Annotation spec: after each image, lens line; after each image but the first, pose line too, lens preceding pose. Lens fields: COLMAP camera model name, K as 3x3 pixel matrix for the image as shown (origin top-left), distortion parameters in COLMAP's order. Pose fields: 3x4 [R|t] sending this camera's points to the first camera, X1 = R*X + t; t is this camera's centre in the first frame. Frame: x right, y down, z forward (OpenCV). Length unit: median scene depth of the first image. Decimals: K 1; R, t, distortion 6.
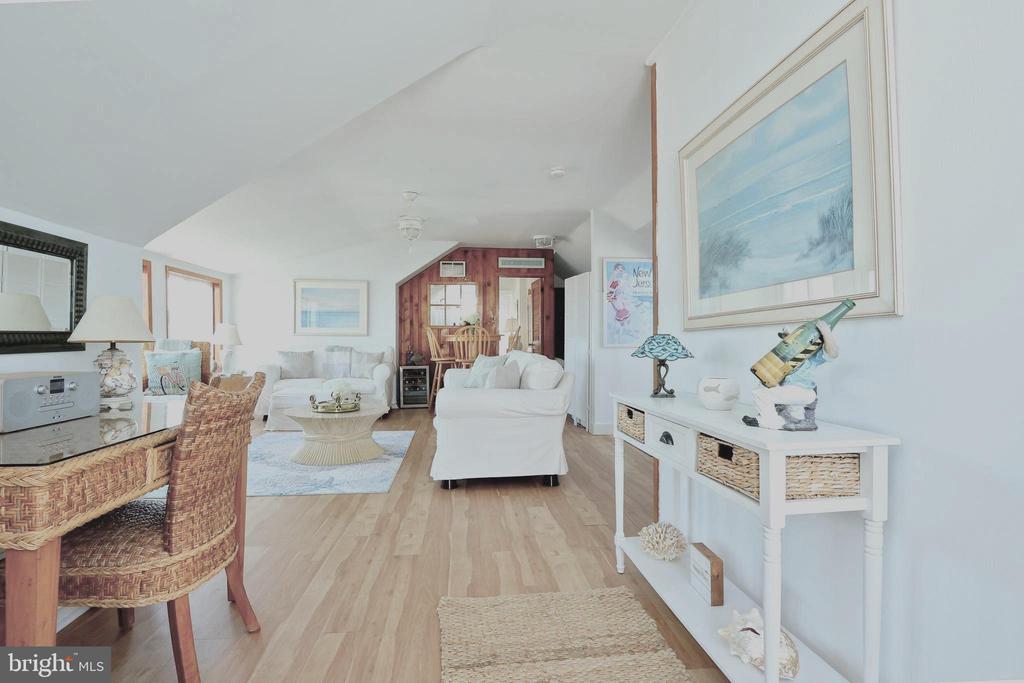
lens RADIAL K [[482.2, 0, 524.5], [0, 482.2, 340.5], [0, 0, 1]] dist [-0.013171, -0.000167]
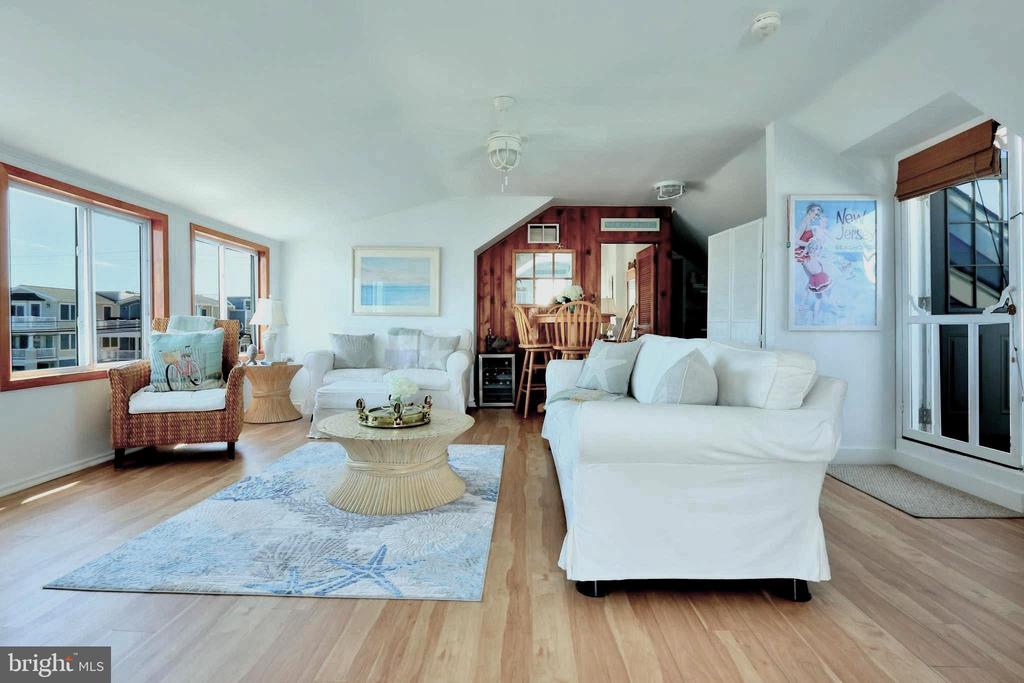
lens RADIAL K [[482.2, 0, 532.1], [0, 482.2, 328.3], [0, 0, 1]] dist [-0.013171, -0.000167]
pose [[0.992729, 0.006355, -0.120205, -0.157801], [-0.006137, 0.999979, 0.002185, 0.016997], [0.120217, -0.001431, 0.992747, 0.457549]]
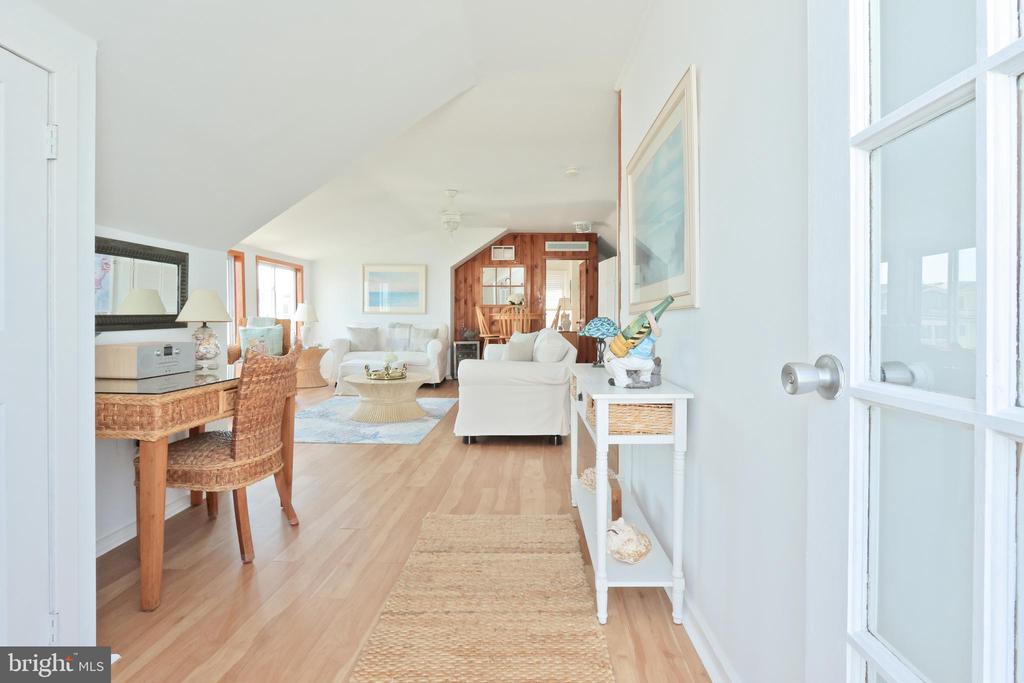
lens RADIAL K [[482.2, 0, 545.4], [0, 482.2, 323.5], [0, 0, 1]] dist [-0.013171, -0.000167]
pose [[0.992883, 0.005797, -0.118952, 0.171286], [-0.004259, 0.999904, 0.013186, -0.007875], [0.119017, -0.012585, 0.992812, -0.161616]]
